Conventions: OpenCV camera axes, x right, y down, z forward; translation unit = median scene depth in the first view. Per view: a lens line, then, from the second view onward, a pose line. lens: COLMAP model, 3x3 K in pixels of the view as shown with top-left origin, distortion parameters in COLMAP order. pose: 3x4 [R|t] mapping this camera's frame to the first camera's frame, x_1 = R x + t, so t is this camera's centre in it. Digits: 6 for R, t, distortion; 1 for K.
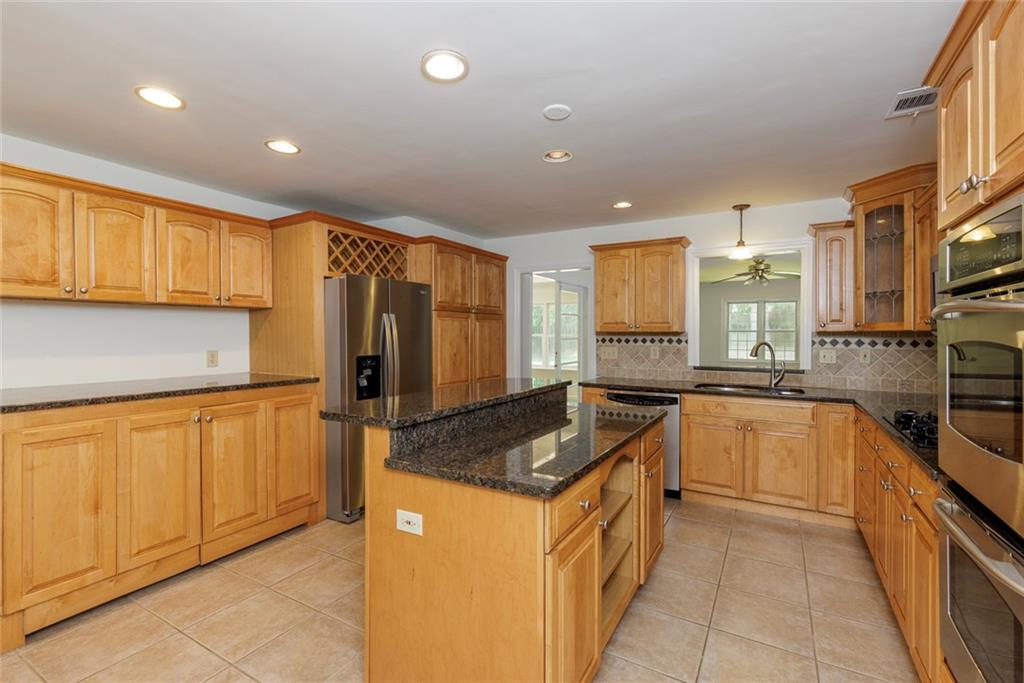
lens RADIAL K [[462.6, 0, 505.8], [0, 462.6, 337.9], [0, 0, 1]] dist [0.009937, -0.002231]
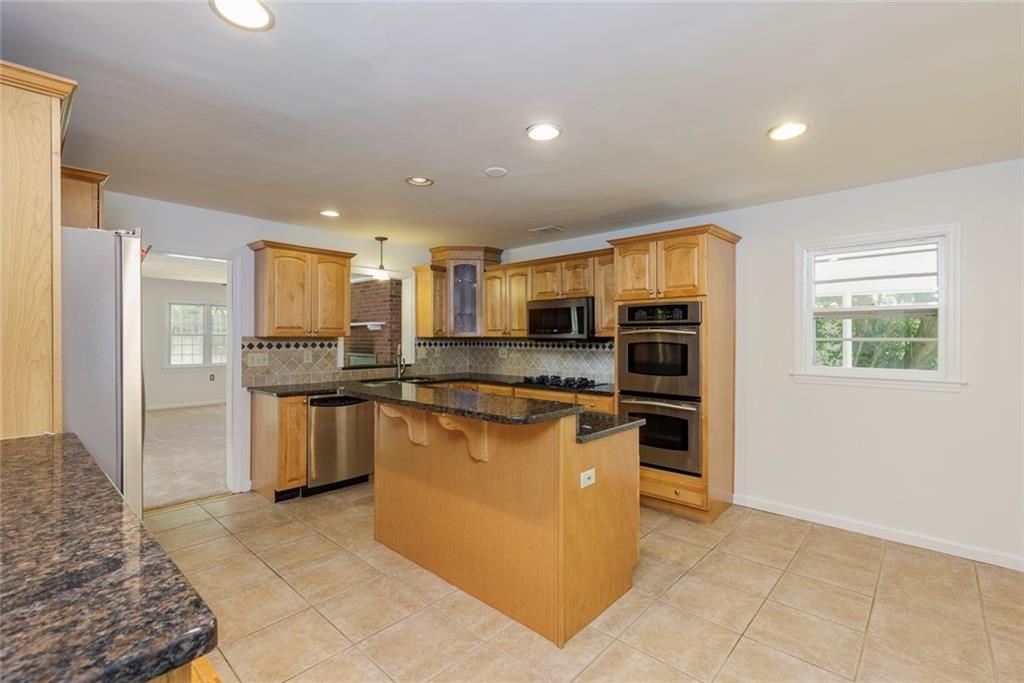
lens RADIAL K [[462.6, 0, 511.8], [0, 462.6, 334.9], [0, 0, 1]] dist [0.009937, -0.002231]
pose [[0.216964, 0.005621, 0.976163, -0.604830], [0.007771, 0.999942, -0.007485, -0.006069], [-0.976149, 0.009210, 0.216907, 0.349558]]
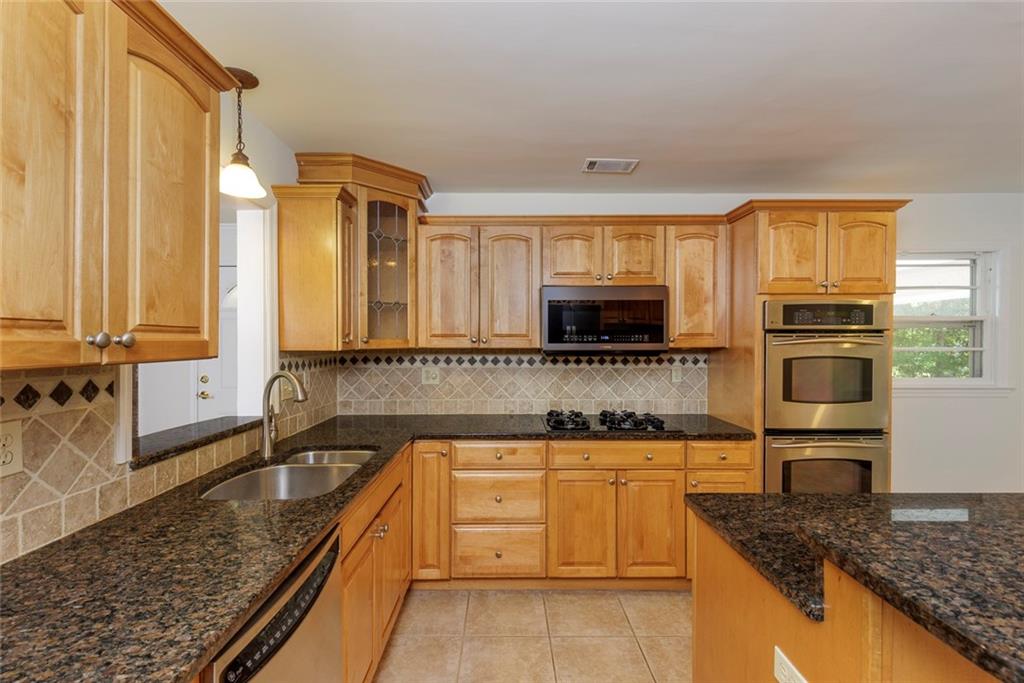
lens RADIAL K [[462.6, 0, 507.0], [0, 462.6, 344.2], [0, 0, 1]] dist [0.009937, -0.002231]
pose [[-0.518265, -0.007019, 0.855191, -0.017485], [0.008728, 0.999871, 0.013496, -0.024296], [-0.855176, 0.014459, -0.518137, 0.938218]]
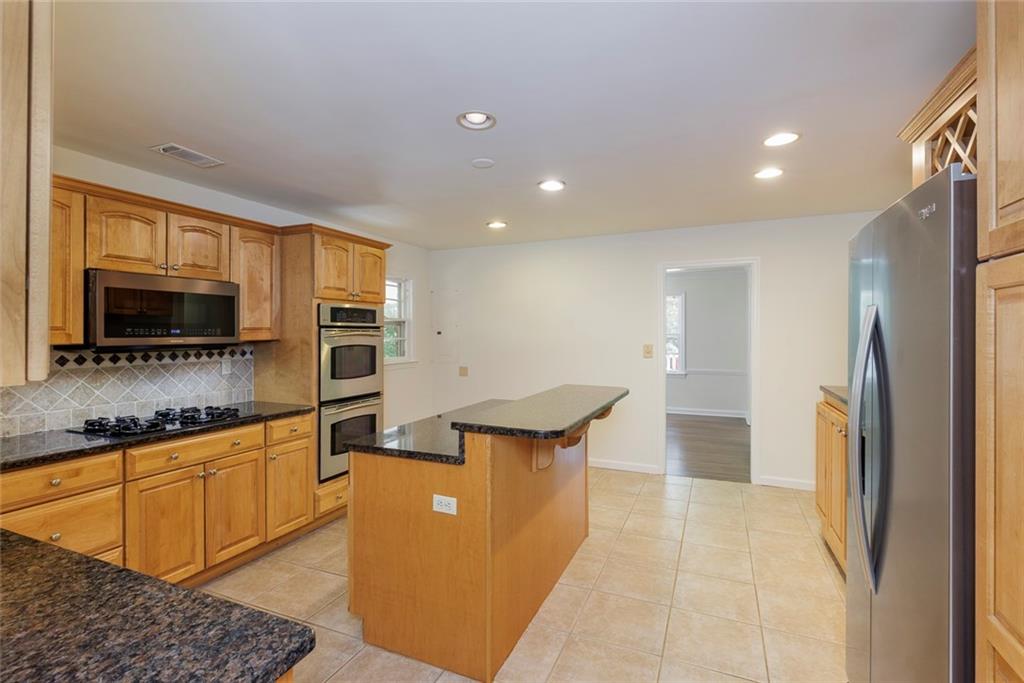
lens RADIAL K [[462.6, 0, 518.5], [0, 462.6, 334.1], [0, 0, 1]] dist [0.009937, -0.002231]
pose [[-0.992823, 0.002590, -0.119567, 0.084806], [0.000999, 0.999910, 0.013362, -0.027541], [0.119591, 0.013147, -0.992736, 1.152606]]
